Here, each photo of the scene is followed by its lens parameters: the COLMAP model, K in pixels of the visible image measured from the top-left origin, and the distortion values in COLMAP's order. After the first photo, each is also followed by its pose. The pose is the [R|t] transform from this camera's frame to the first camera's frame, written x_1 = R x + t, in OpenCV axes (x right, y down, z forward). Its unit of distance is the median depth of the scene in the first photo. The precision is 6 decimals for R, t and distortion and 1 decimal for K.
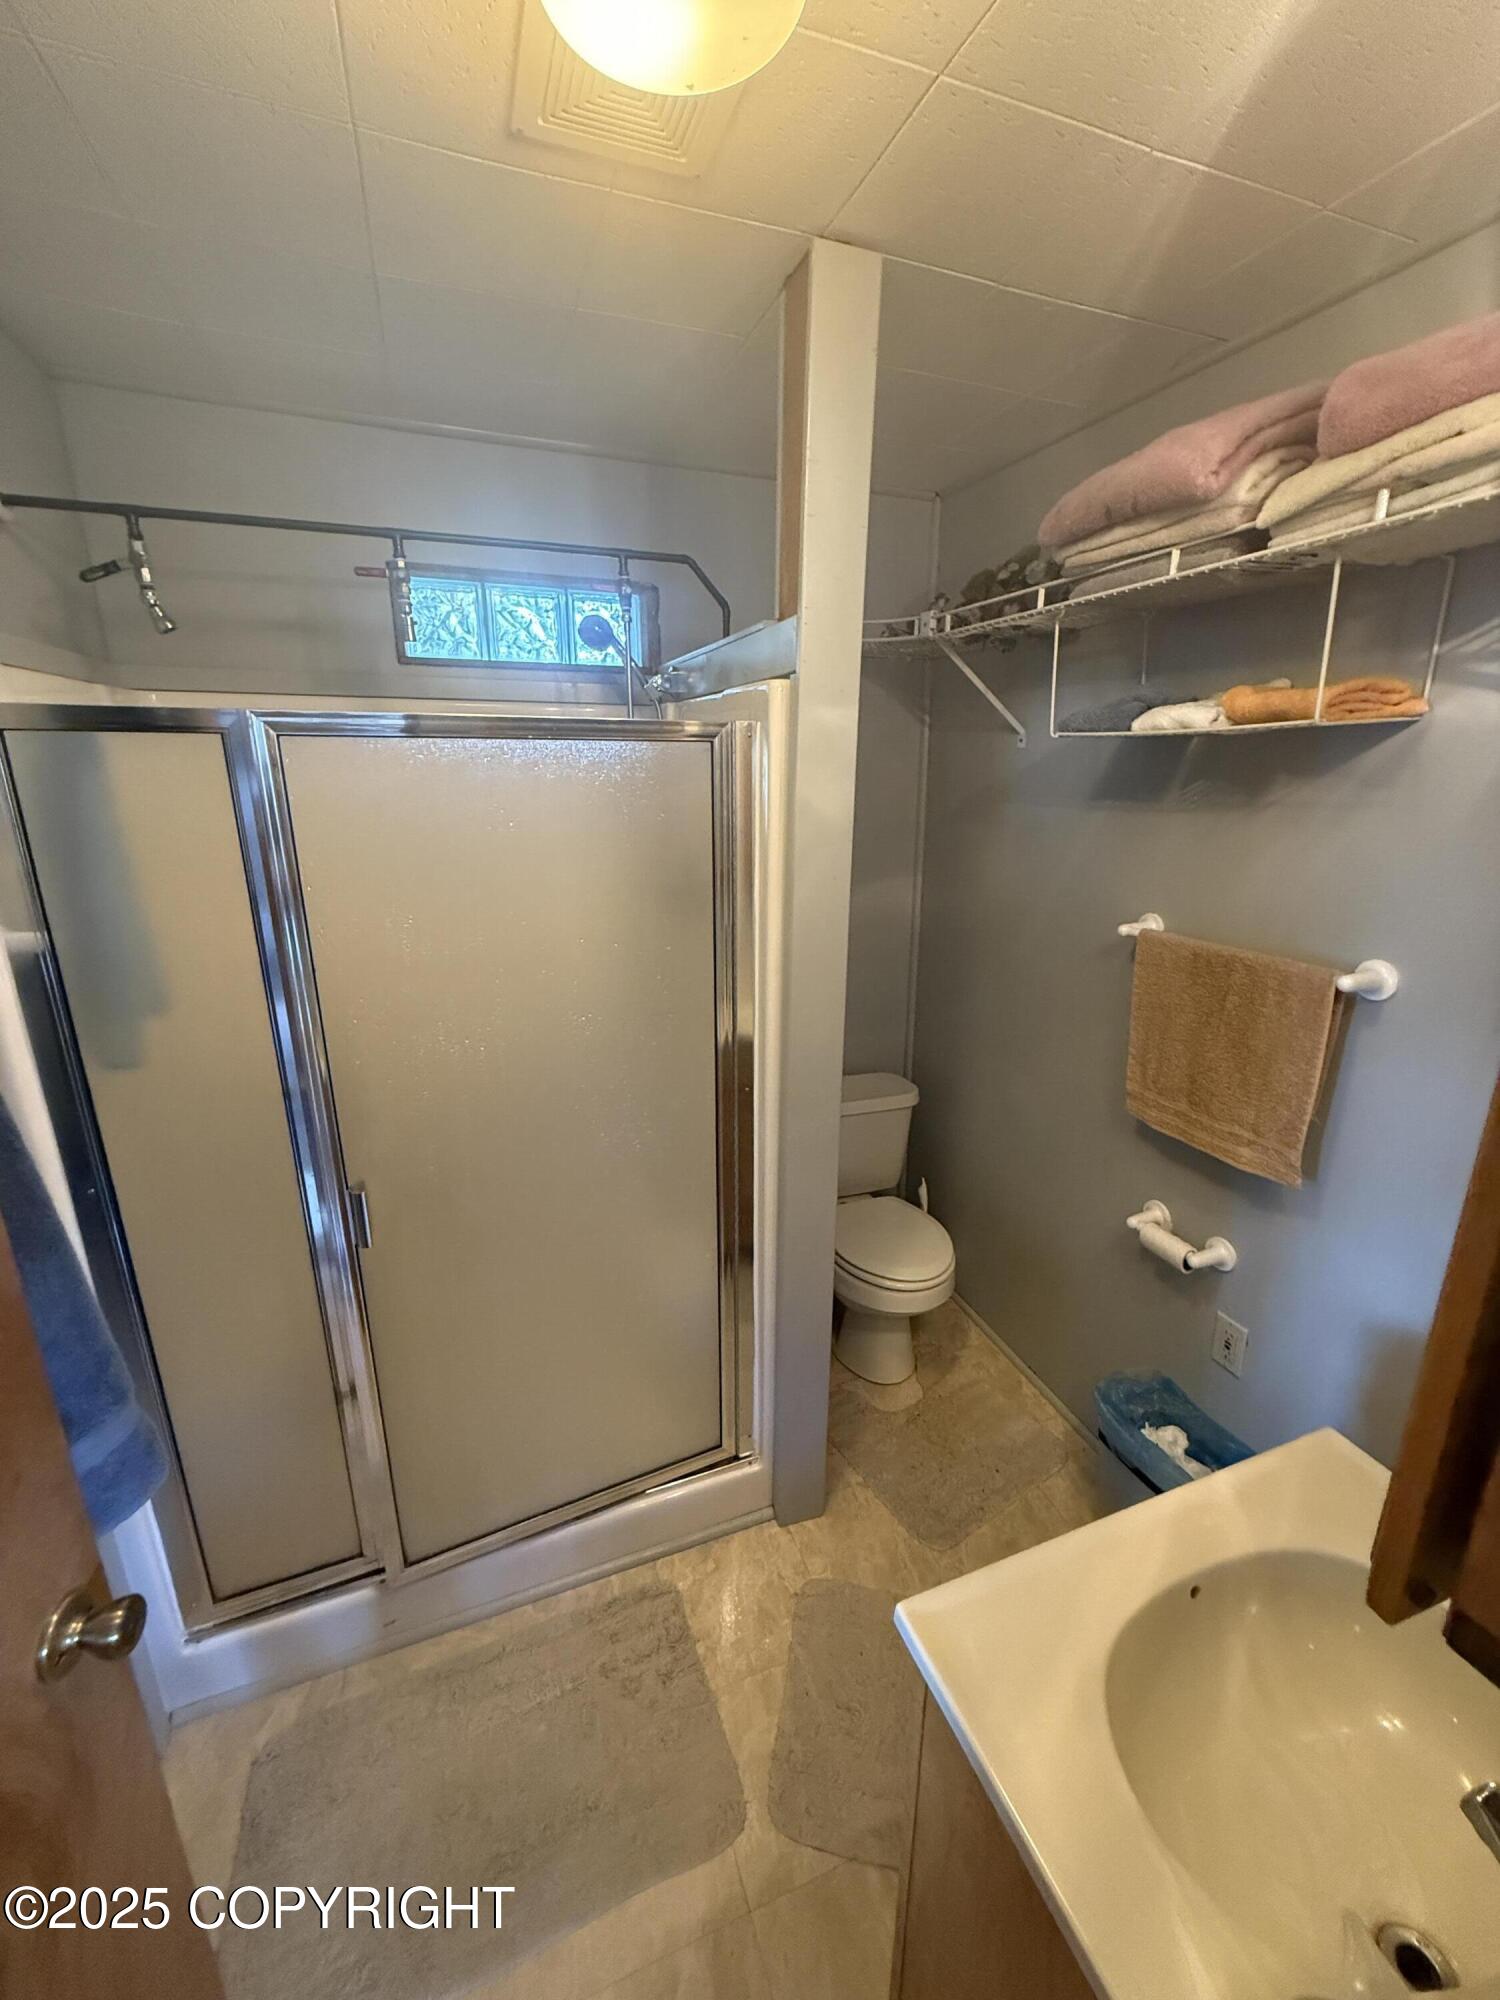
lens RADIAL K [[801.7, 0, 749.7], [0, 801.7, 995.5], [0, 0, 1]] dist [0.000330, -0.000160]
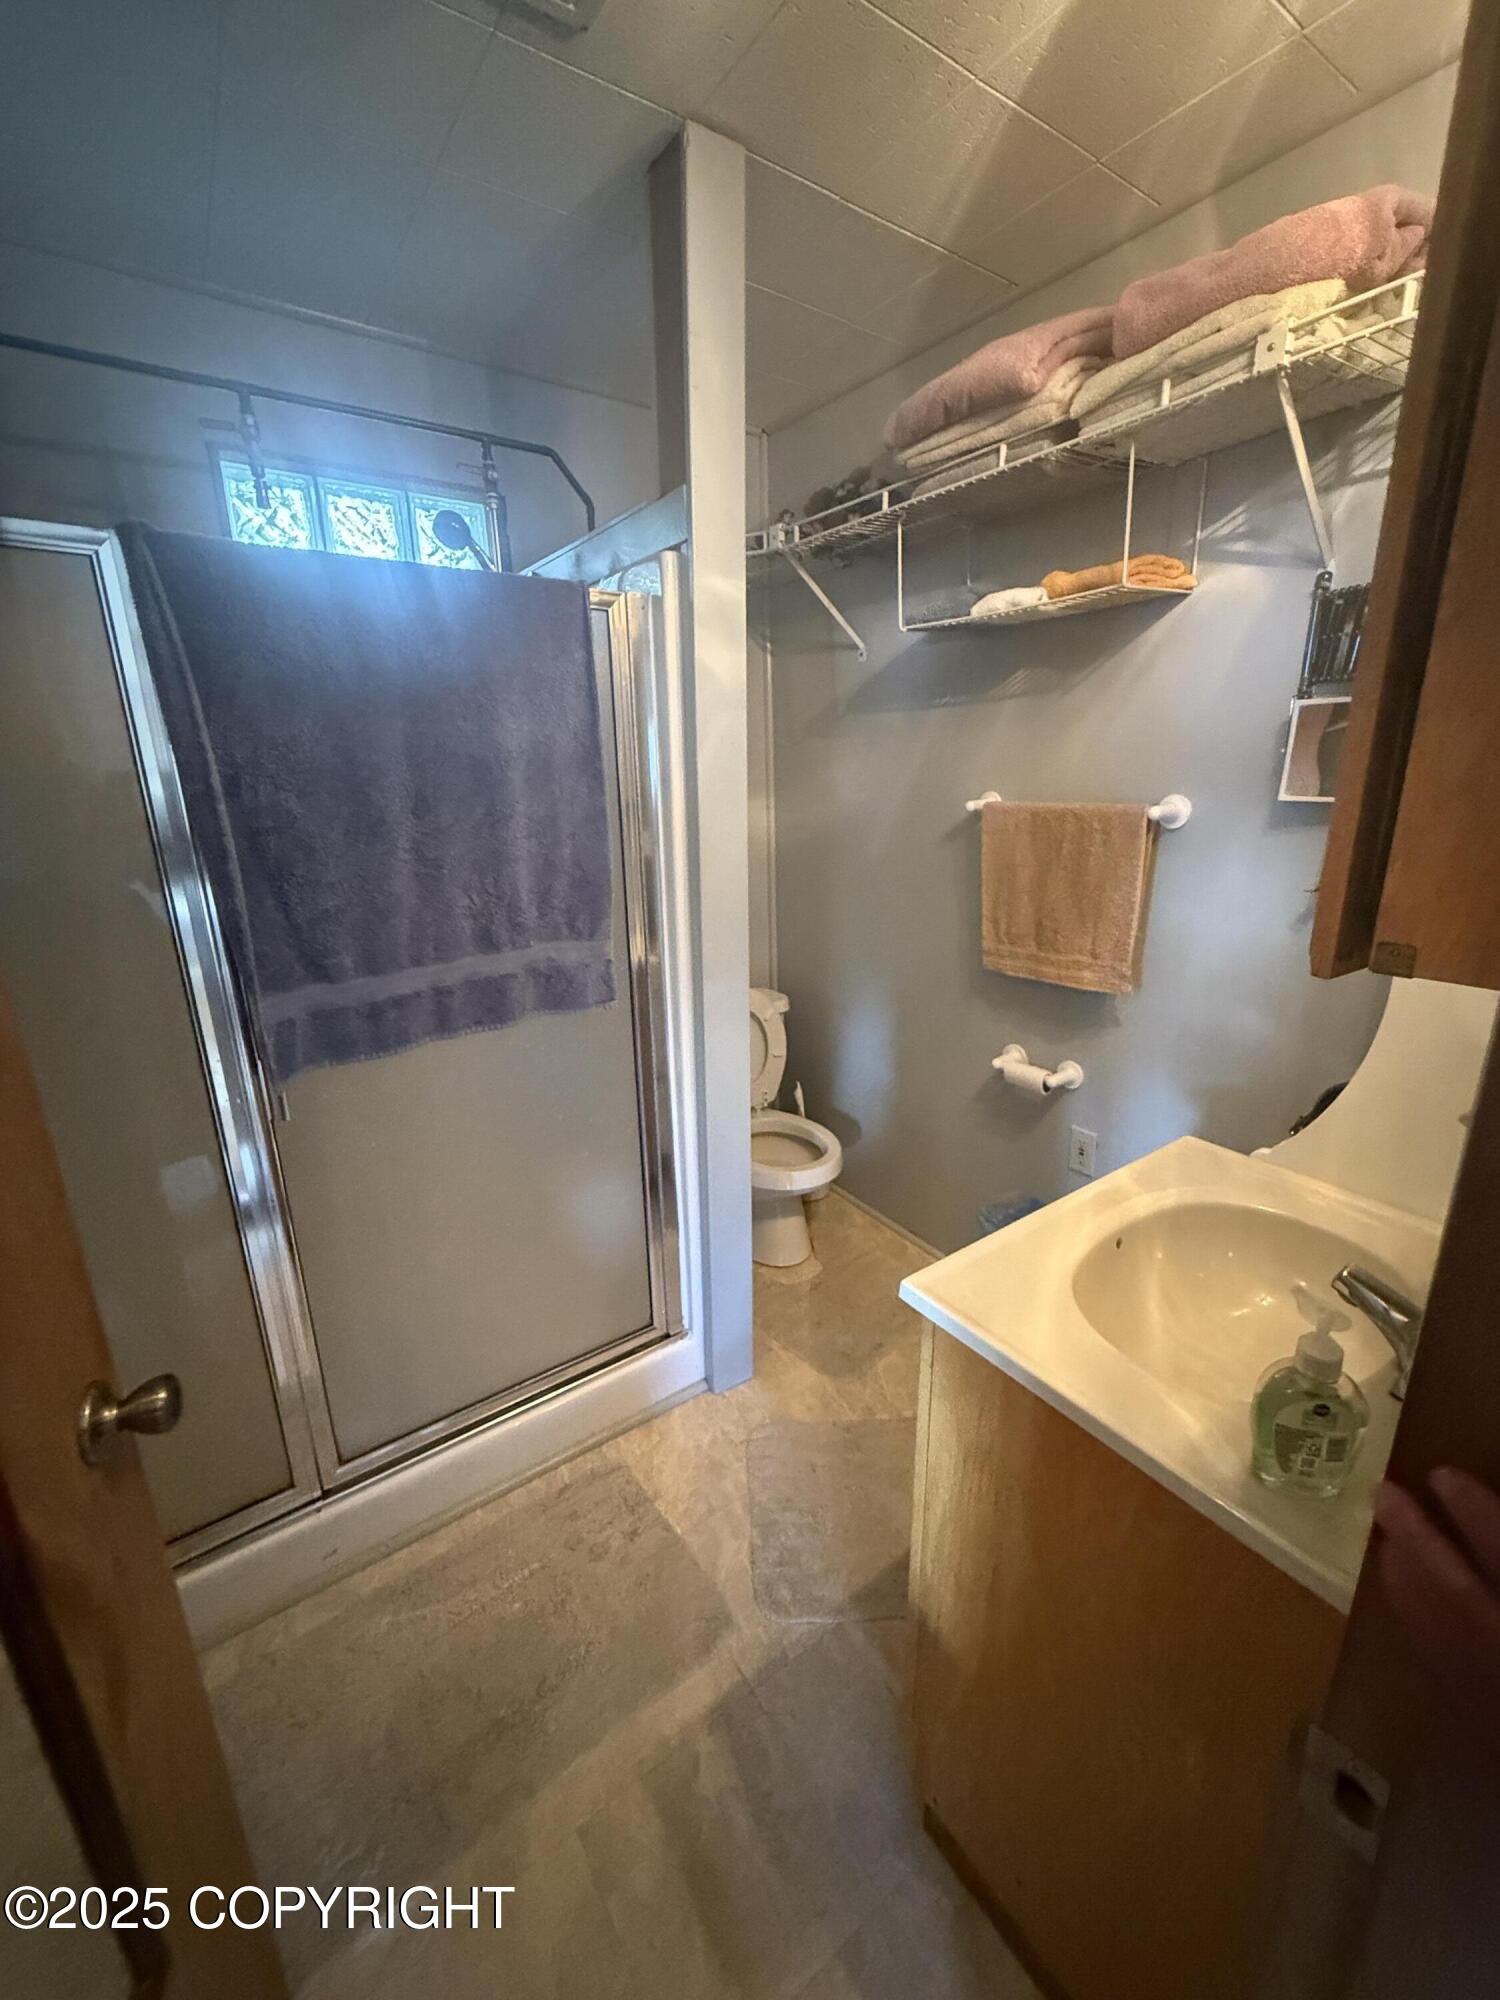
lens RADIAL K [[806.3, 0, 750.0], [0, 806.3, 1000.0], [0, 0, 1]] dist [0.001287, -0.000720]
pose [[0.969214, -0.083958, 0.231463, -0.144745], [0.084841, 0.996375, 0.006154, 0.183664], [-0.231141, 0.013673, 0.972824, -0.045593]]
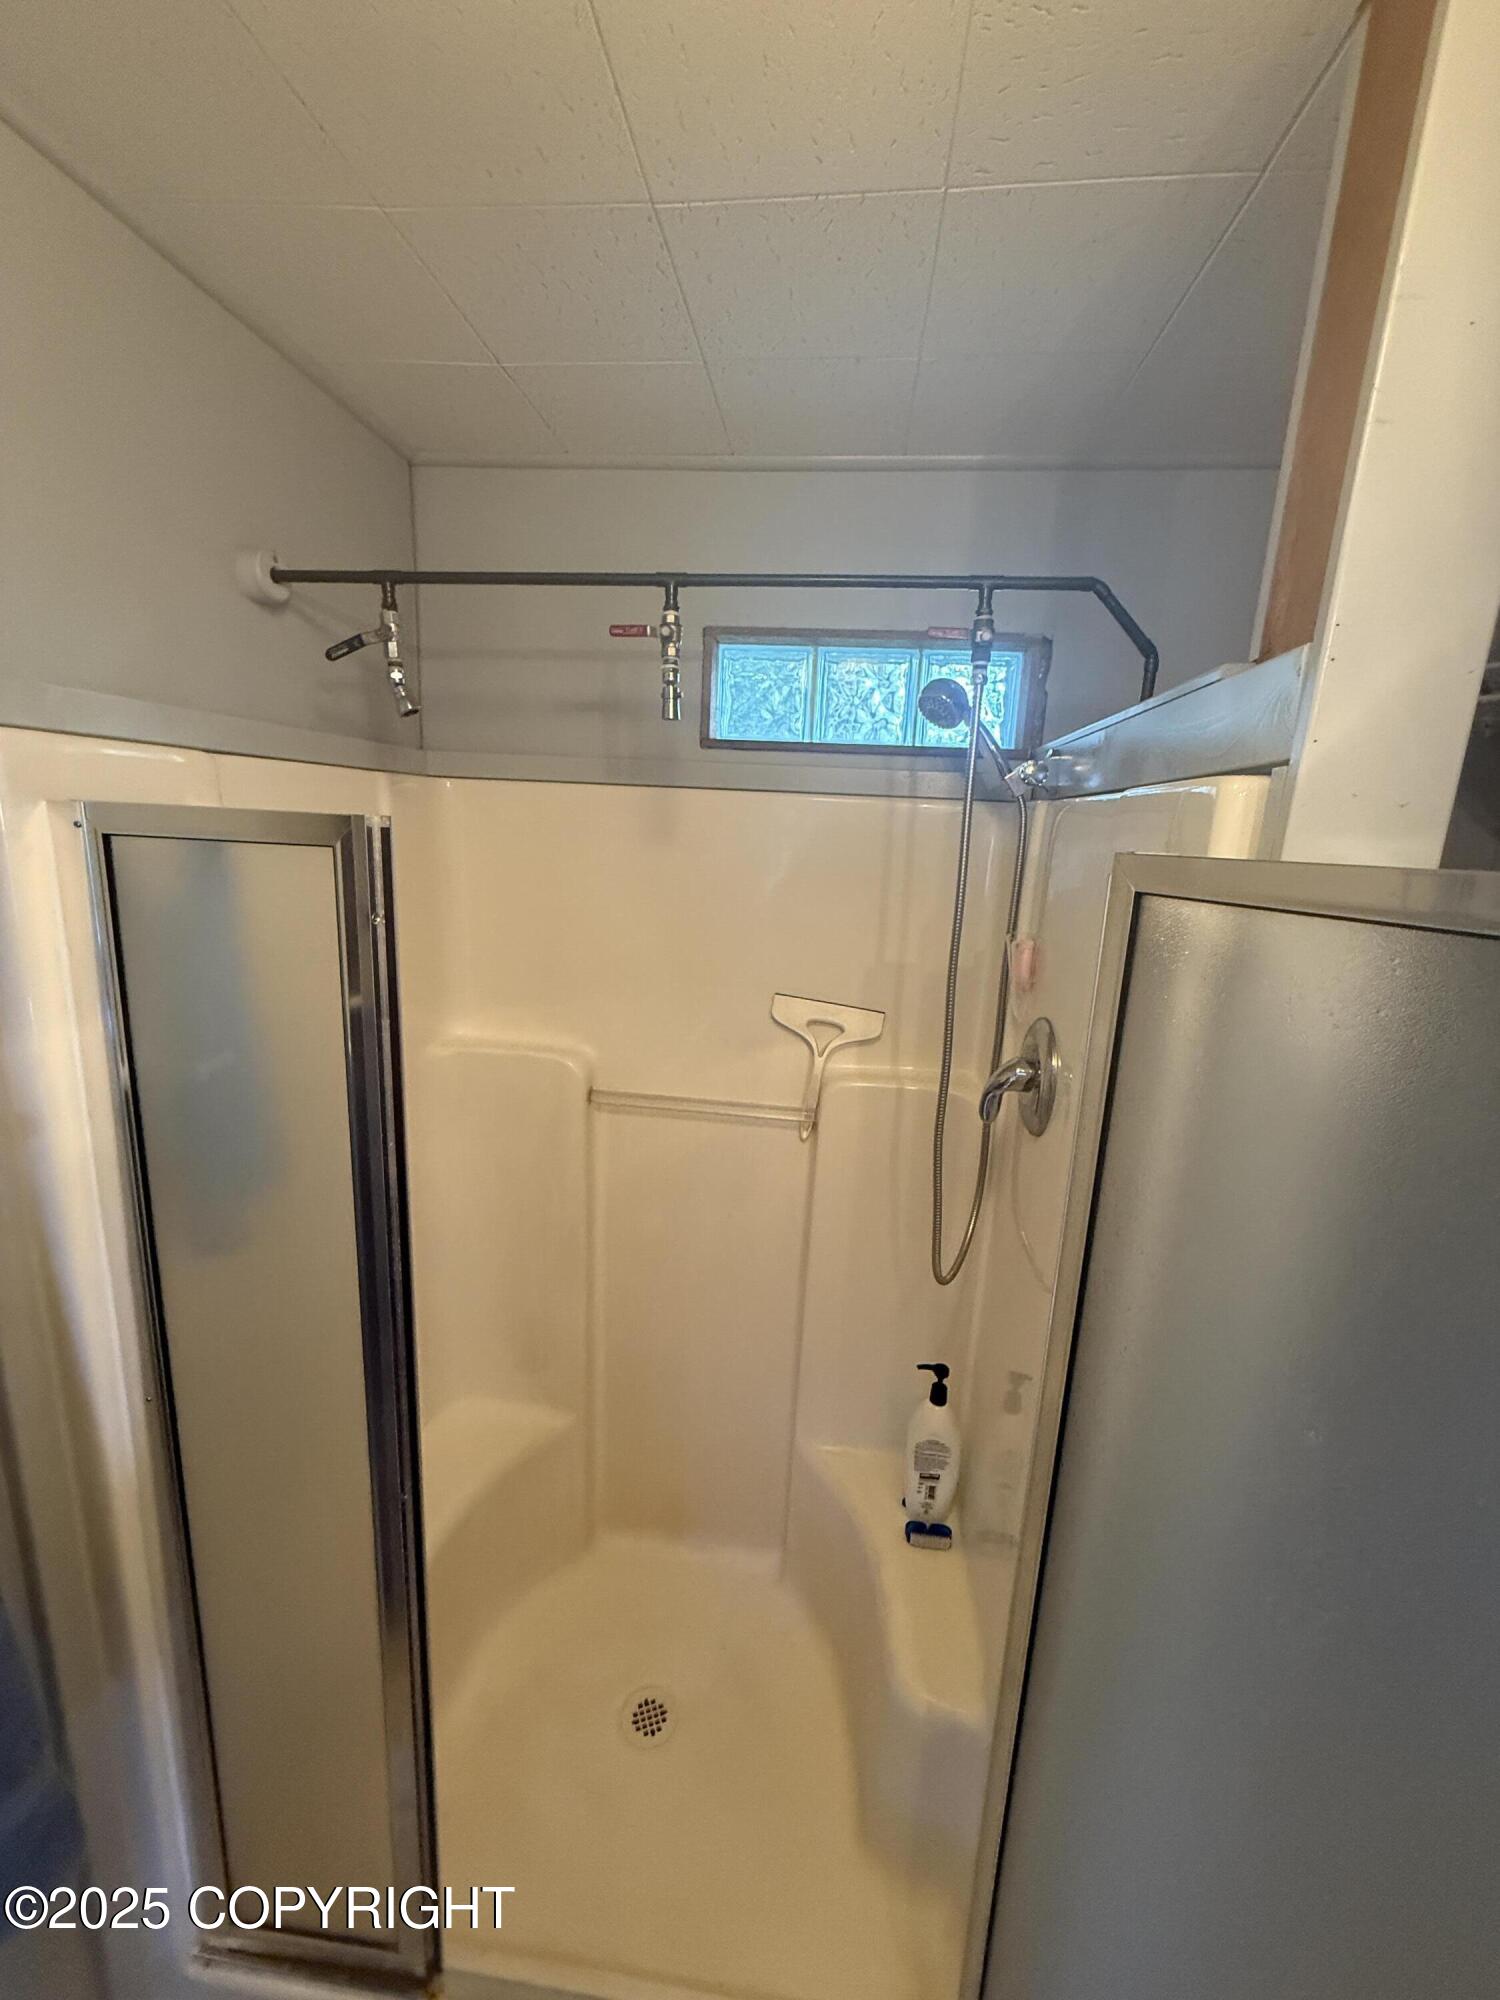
lens RADIAL K [[798.6, 0, 751.1], [0, 798.6, 993.4], [0, 0, 1]] dist [-0.000873, 0.000464]
pose [[0.889100, 0.129813, -0.438919, -0.001186], [-0.167331, 0.984746, -0.047710, -0.177303], [0.426031, 0.115864, 0.897259, 0.416389]]
